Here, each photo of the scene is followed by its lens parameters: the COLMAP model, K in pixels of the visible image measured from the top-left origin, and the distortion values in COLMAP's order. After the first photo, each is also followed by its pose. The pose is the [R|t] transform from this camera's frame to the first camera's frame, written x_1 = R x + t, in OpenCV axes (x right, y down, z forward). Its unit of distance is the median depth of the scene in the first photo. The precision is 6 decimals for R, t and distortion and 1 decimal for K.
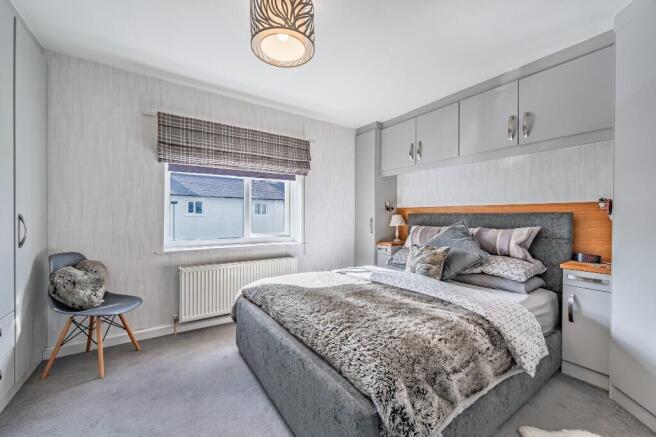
lens RADIAL K [[258.9, 0, 328.2], [0, 258.9, 218.2], [0, 0, 1]] dist [-0.000364, 0.000032]
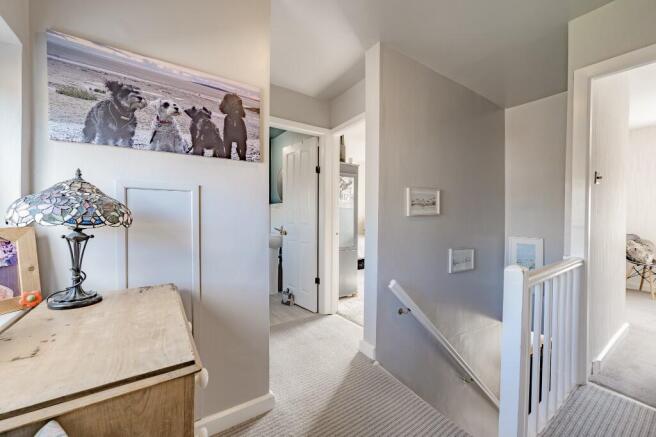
lens RADIAL K [[258.9, 0, 327.9], [0, 258.9, 217.1], [0, 0, 1]] dist [-0.000364, 0.000032]
pose [[0.024047, 0.009254, -0.999668, 0.875619], [-0.000798, 0.999957, 0.009237, -0.001918], [0.999711, 0.000575, 0.024053, -1.314816]]
